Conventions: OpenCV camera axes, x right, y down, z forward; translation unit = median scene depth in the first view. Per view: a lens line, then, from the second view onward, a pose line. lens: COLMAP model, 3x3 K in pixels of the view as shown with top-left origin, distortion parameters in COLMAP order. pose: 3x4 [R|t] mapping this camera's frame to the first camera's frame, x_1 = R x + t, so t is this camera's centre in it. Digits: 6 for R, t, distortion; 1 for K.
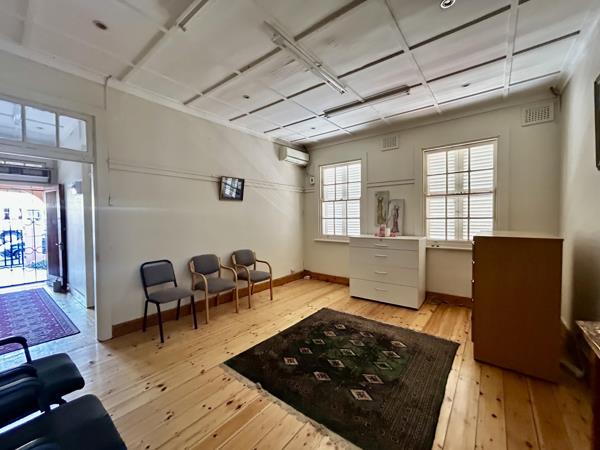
lens RADIAL K [[244.2, 0, 298.1], [0, 244.2, 223.9], [0, 0, 1]] dist [0.000394, 0.000107]
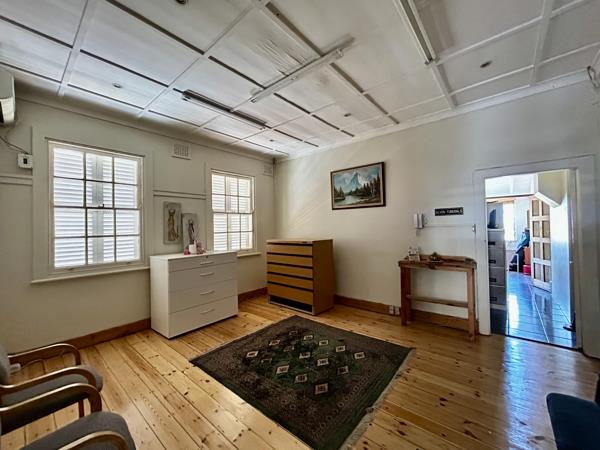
lens RADIAL K [[244.2, 0, 298.1], [0, 244.2, 223.9], [0, 0, 1]] dist [0.000394, 0.000107]
pose [[0.034964, 0.020602, 0.999176, -0.554237], [0.047597, 0.998619, -0.022256, -0.020966], [-0.998254, 0.048336, 0.033935, 0.596732]]
